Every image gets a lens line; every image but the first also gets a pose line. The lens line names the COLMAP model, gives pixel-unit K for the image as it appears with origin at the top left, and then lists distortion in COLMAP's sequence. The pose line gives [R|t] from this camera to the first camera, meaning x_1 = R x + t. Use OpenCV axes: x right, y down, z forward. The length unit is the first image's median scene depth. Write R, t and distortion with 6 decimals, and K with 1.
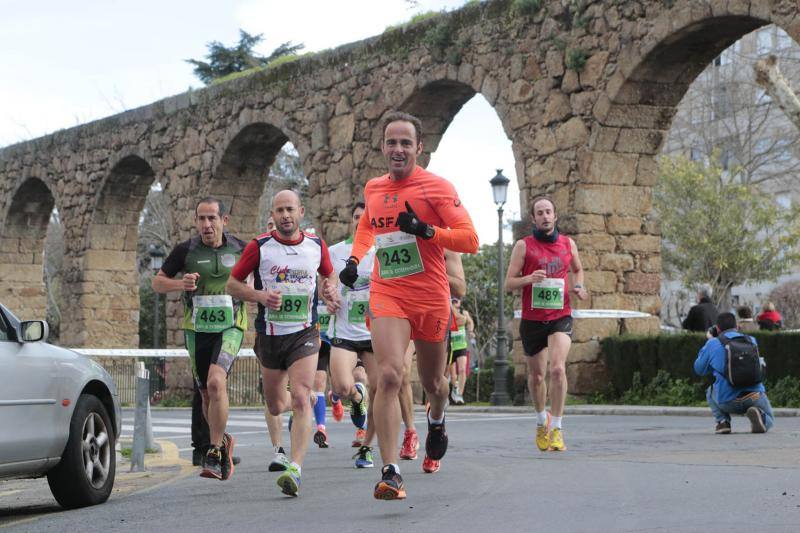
lens RADIAL K [[1917.5, 0, 397.8], [0, 1917.5, 283.5], [0, 0, 1]] dist [0.361340, 0.469943]
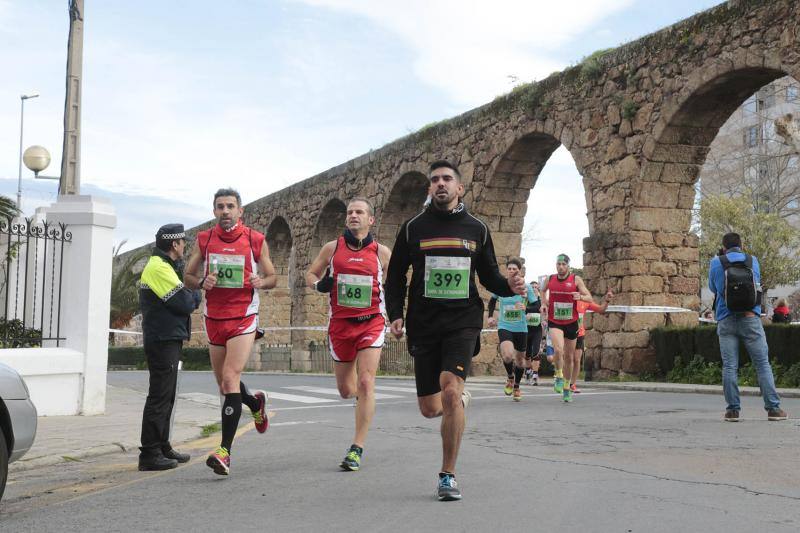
lens RADIAL K [[1235.9, 0, 416.4], [0, 1235.9, 245.7], [0, 0, 1]] dist [0.134710, 0.068854]
pose [[0.994206, -0.003486, -0.107436, 0.039243], [-0.000348, 0.999364, -0.035645, 0.002968], [0.107492, 0.035476, 0.993573, 0.165280]]
